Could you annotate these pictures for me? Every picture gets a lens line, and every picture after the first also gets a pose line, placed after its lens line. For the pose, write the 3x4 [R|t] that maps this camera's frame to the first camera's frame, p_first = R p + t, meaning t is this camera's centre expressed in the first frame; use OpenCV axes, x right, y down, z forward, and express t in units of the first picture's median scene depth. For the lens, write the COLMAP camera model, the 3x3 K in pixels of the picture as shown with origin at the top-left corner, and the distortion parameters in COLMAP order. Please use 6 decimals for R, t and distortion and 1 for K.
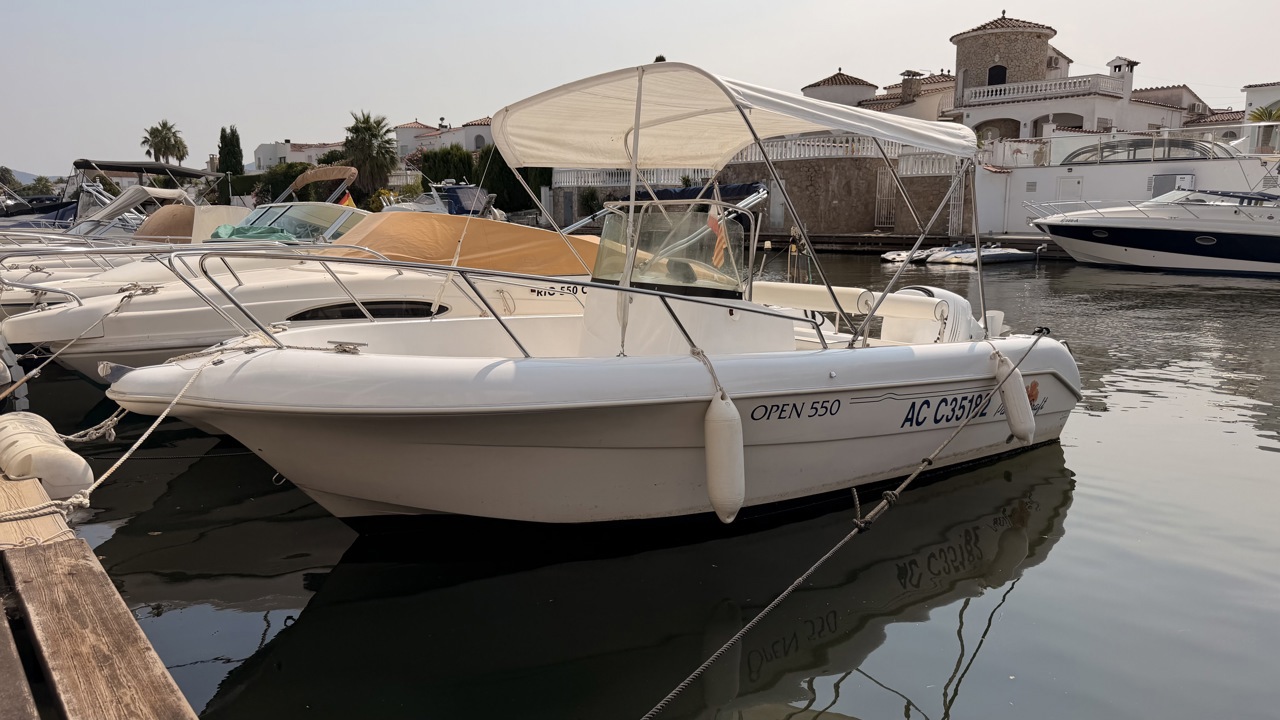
lens RADIAL K [[912.3, 0, 642.0], [0, 912.3, 360.4], [0, 0, 1]] dist [0.114521, -0.204028]
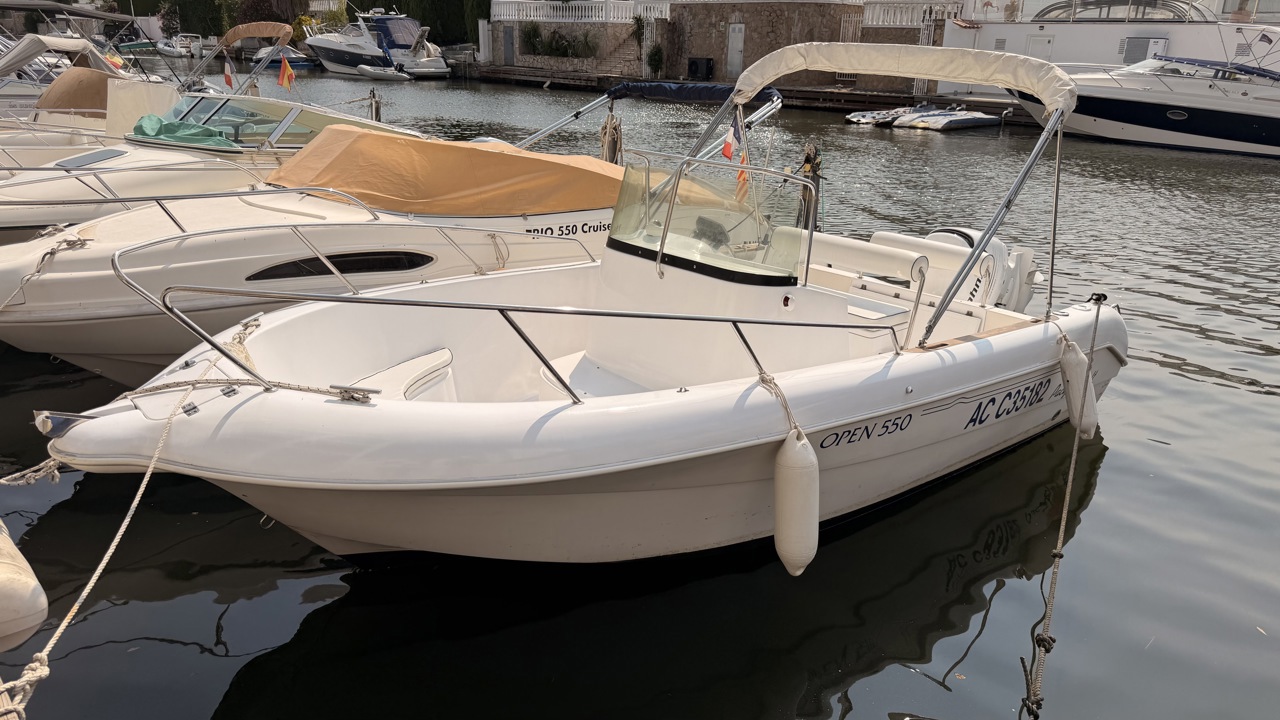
lens RADIAL K [[921.0, 0, 646.7], [0, 921.0, 368.9], [0, 0, 1]] dist [0.051997, -0.082100]
pose [[0.997408, 0.004338, 0.071821, -0.013867], [-0.016968, 0.984209, 0.176193, -0.020869], [-0.069923, -0.176955, 0.981732, 0.022068]]
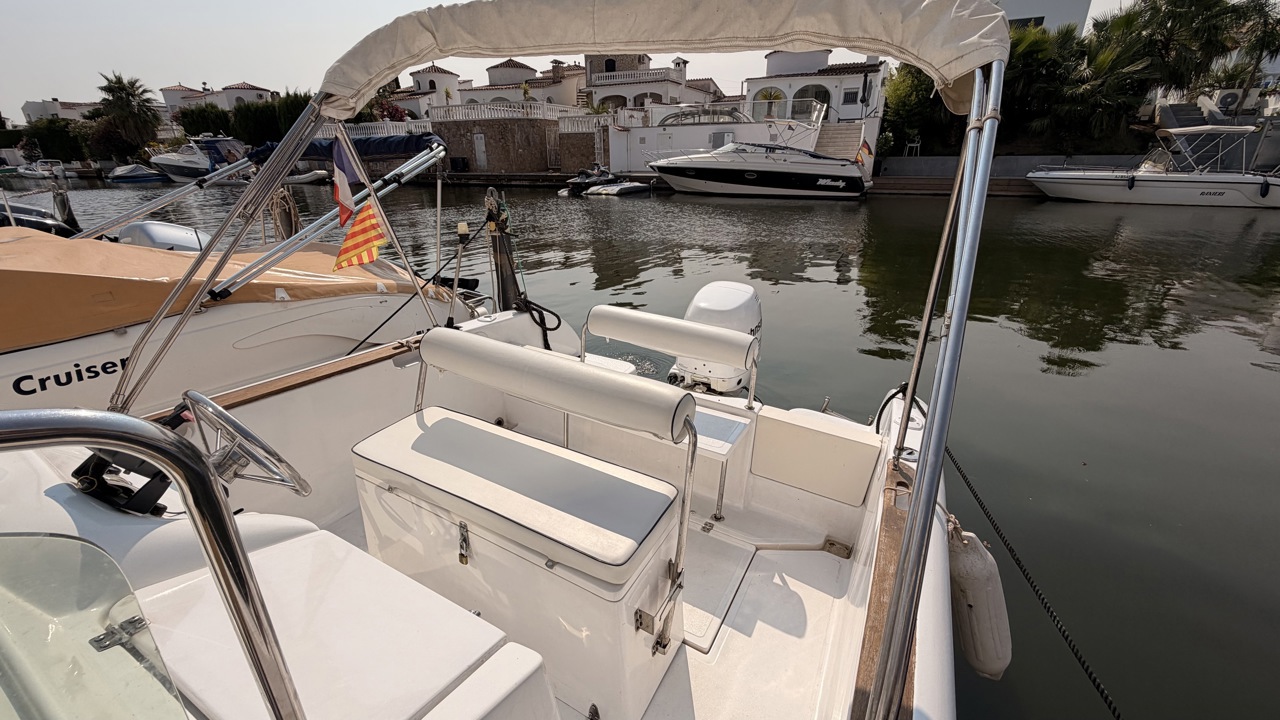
lens RADIAL K [[523.5, 0, 642.9], [0, 523.5, 364.4], [0, 0, 1]] dist [-0.001037, -0.000296]
pose [[0.912566, -0.160406, 0.376156, 0.023748], [0.074767, 0.969798, 0.232168, -0.025485], [-0.402037, -0.183744, 0.896998, 0.133848]]
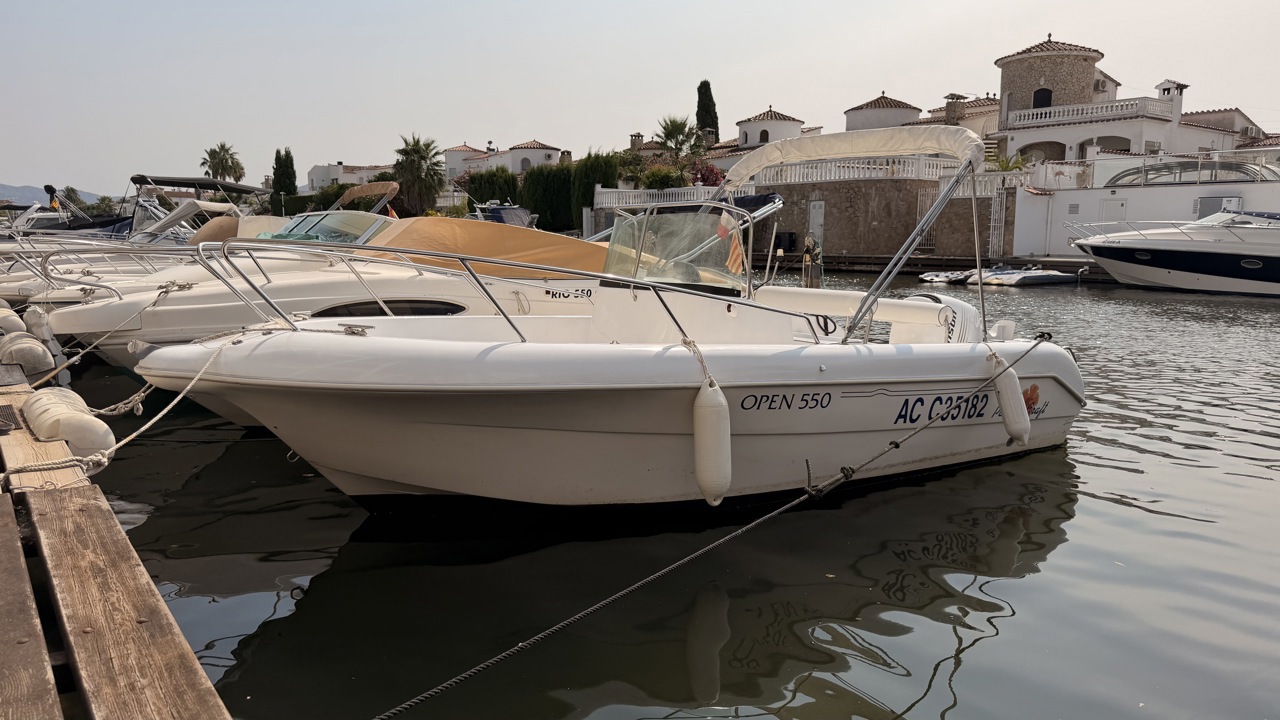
lens RADIAL K [[911.0, 0, 640.0], [0, 911.0, 360.0], [0, 0, 1]] dist [0.098237, -0.159551]
pose [[0.998753, 0.013230, -0.048135, 0.007023], [-0.014394, 0.999610, -0.023928, 0.004599], [0.047800, 0.024591, 0.998554, -0.005508]]
